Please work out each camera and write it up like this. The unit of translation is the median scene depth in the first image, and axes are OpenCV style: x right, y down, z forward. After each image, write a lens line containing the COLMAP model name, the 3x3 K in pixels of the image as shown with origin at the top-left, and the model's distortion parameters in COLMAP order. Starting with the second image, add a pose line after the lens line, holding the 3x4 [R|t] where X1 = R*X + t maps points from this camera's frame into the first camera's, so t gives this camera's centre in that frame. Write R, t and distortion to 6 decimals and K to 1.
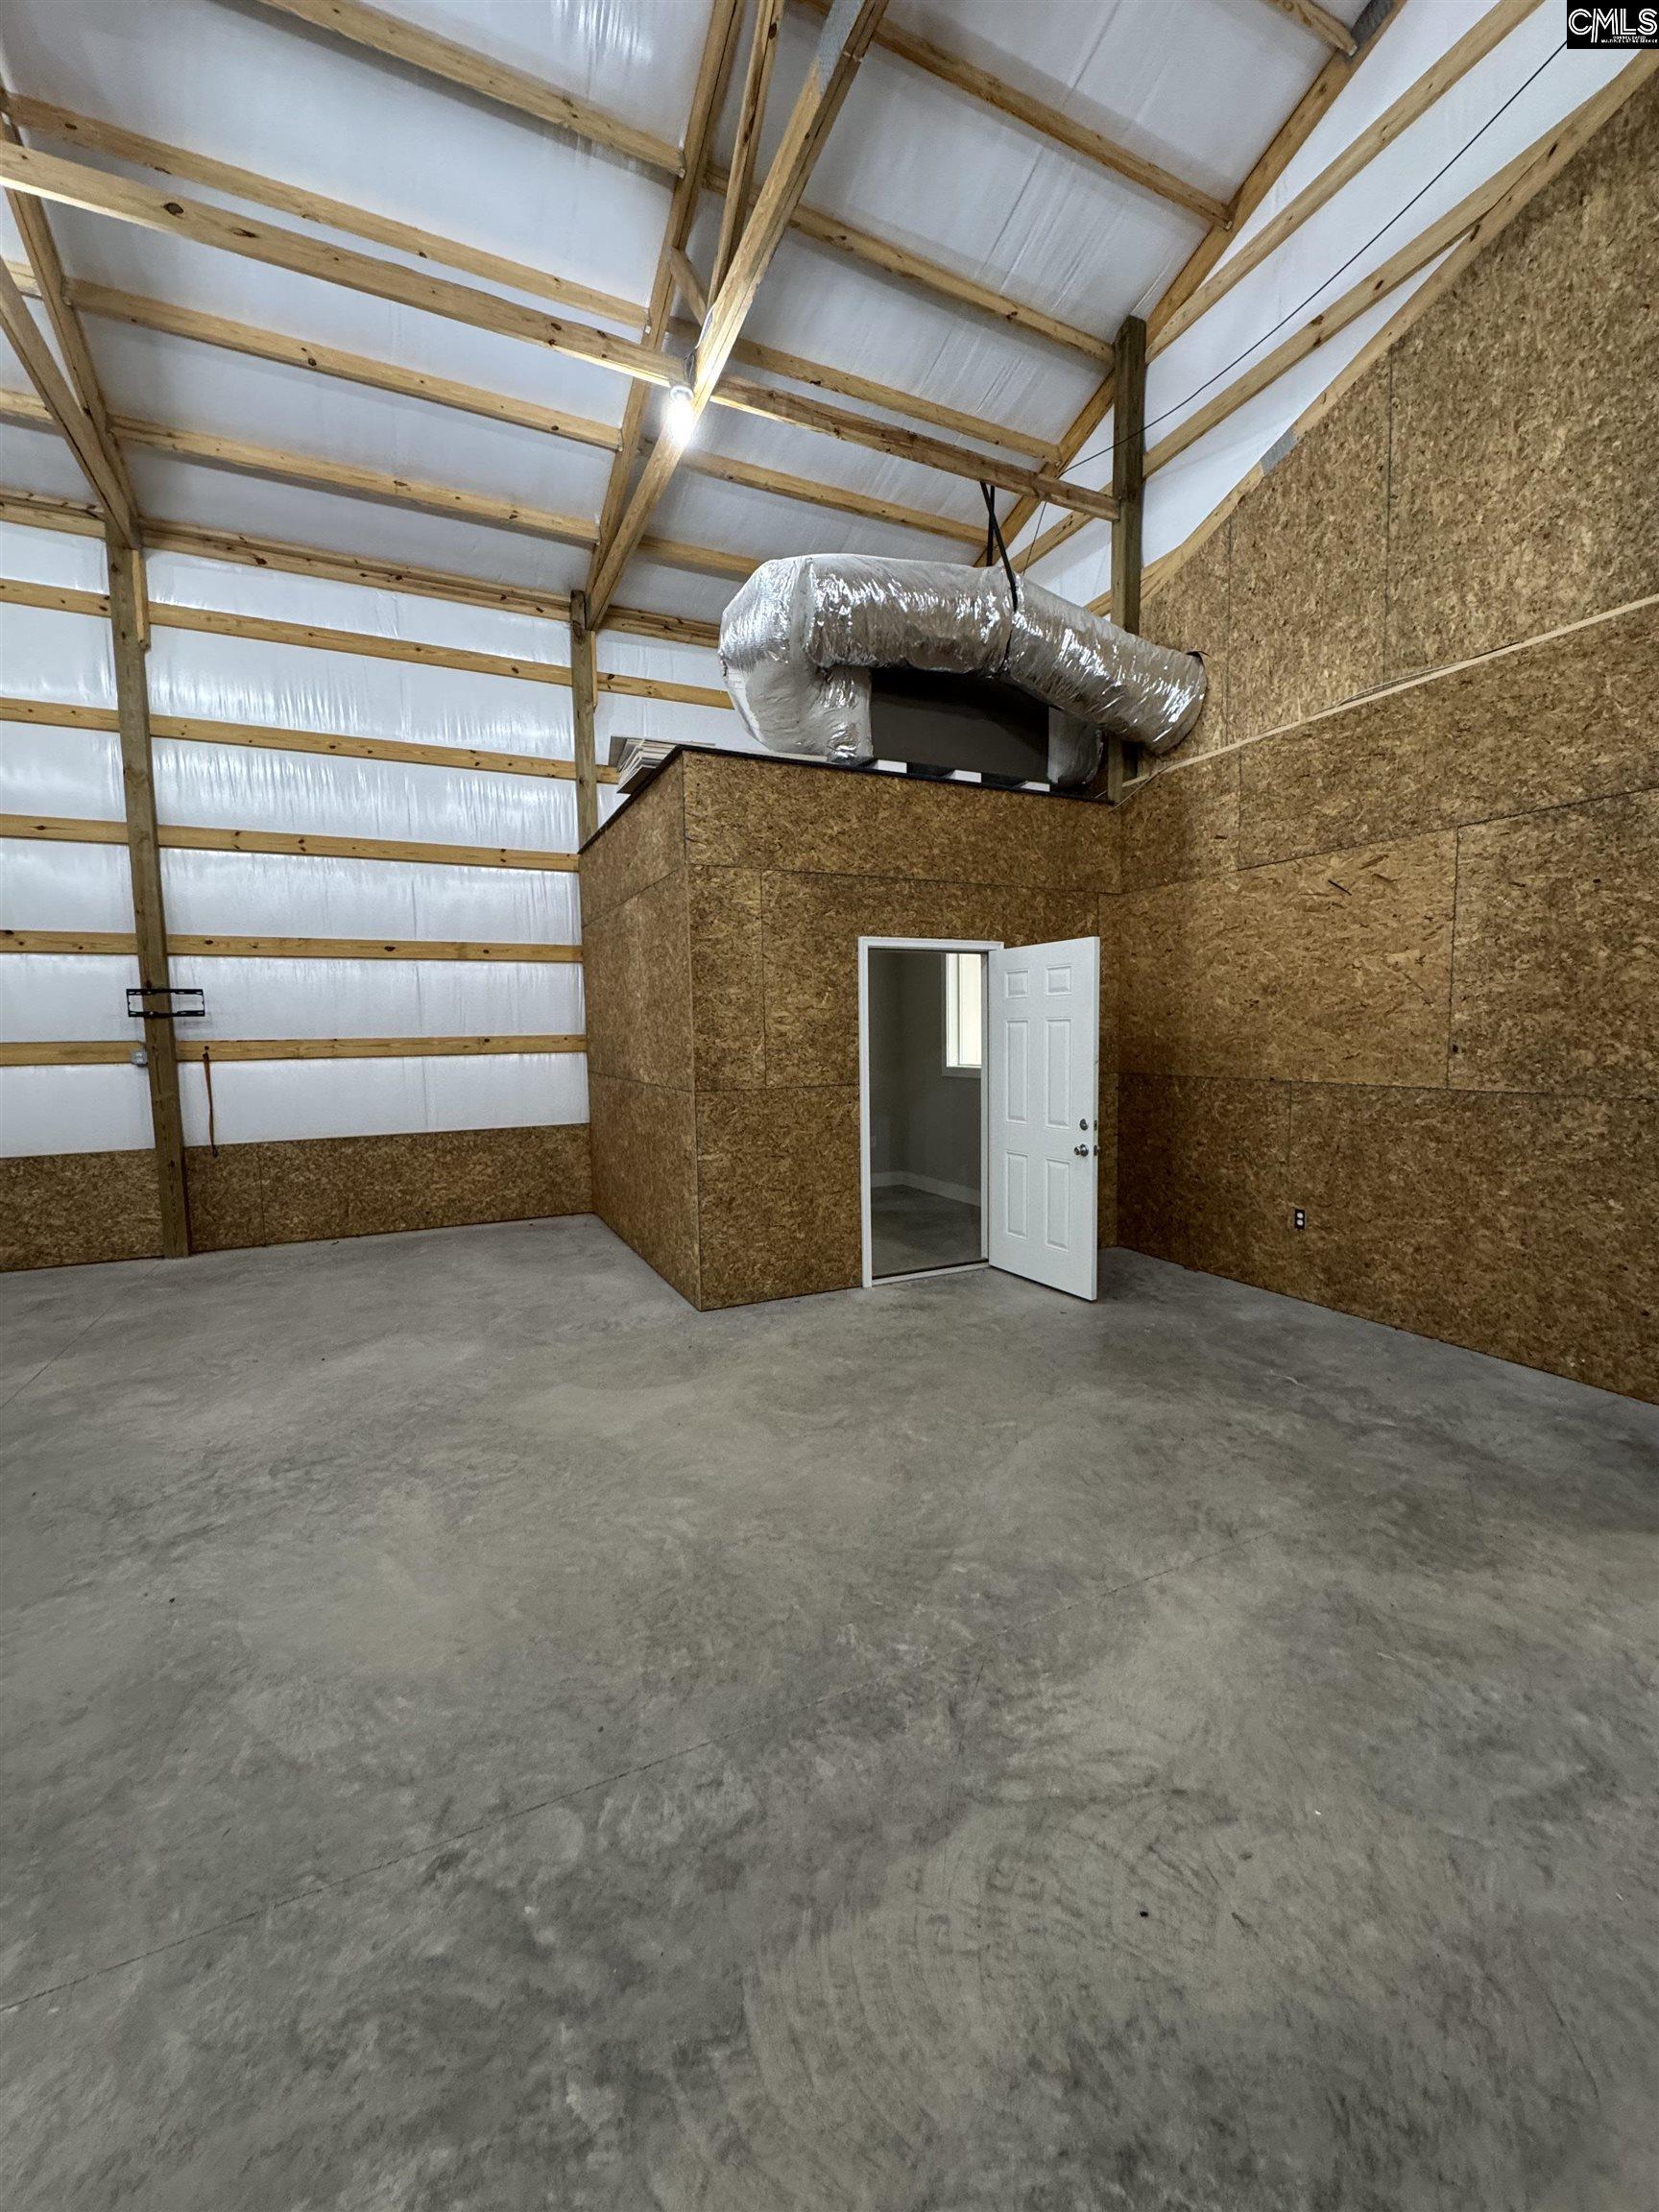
lens RADIAL K [[881.1, 0, 832.7], [0, 881.1, 1104.3], [0, 0, 1]] dist [-0.002103, -0.000019]
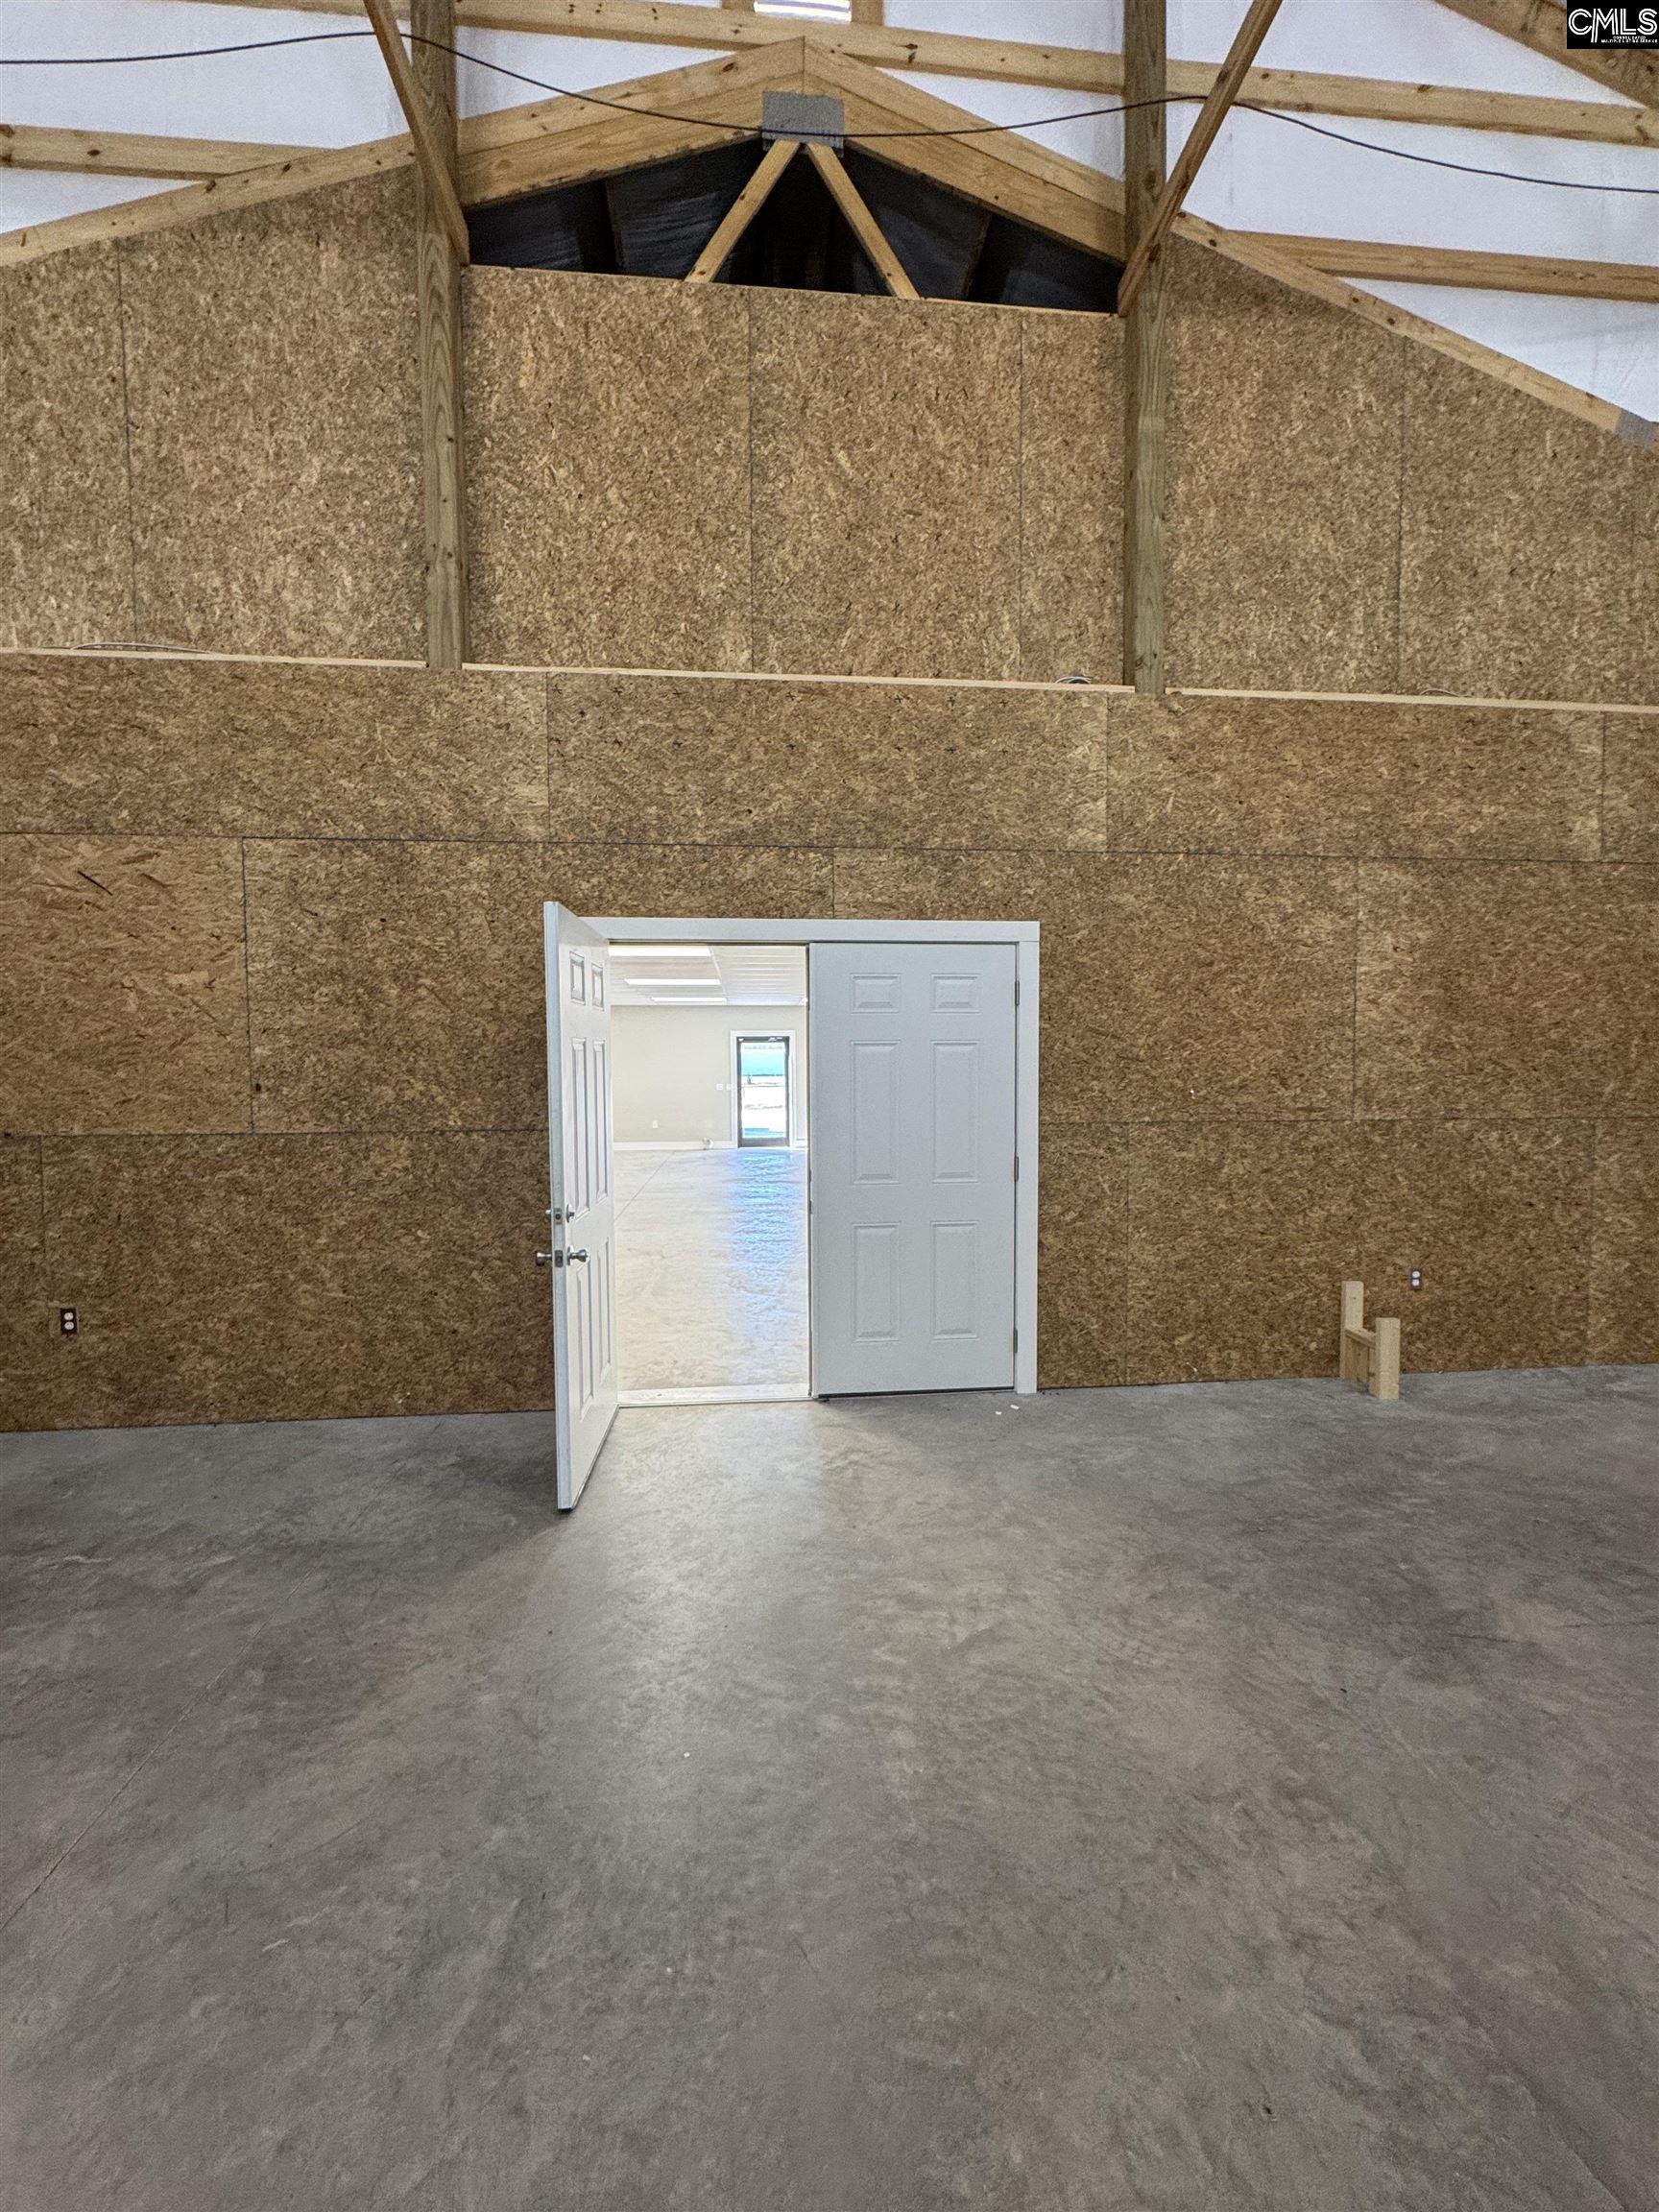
lens RADIAL K [[881.1, 0, 832.7], [0, 881.1, 1104.3], [0, 0, 1]] dist [-0.002103, -0.000019]
pose [[0.346031, -0.028039, 0.937804, 0.079545], [0.079426, 0.996841, 0.000498, -0.000755], [-0.934855, 0.074313, 0.347164, 0.159602]]
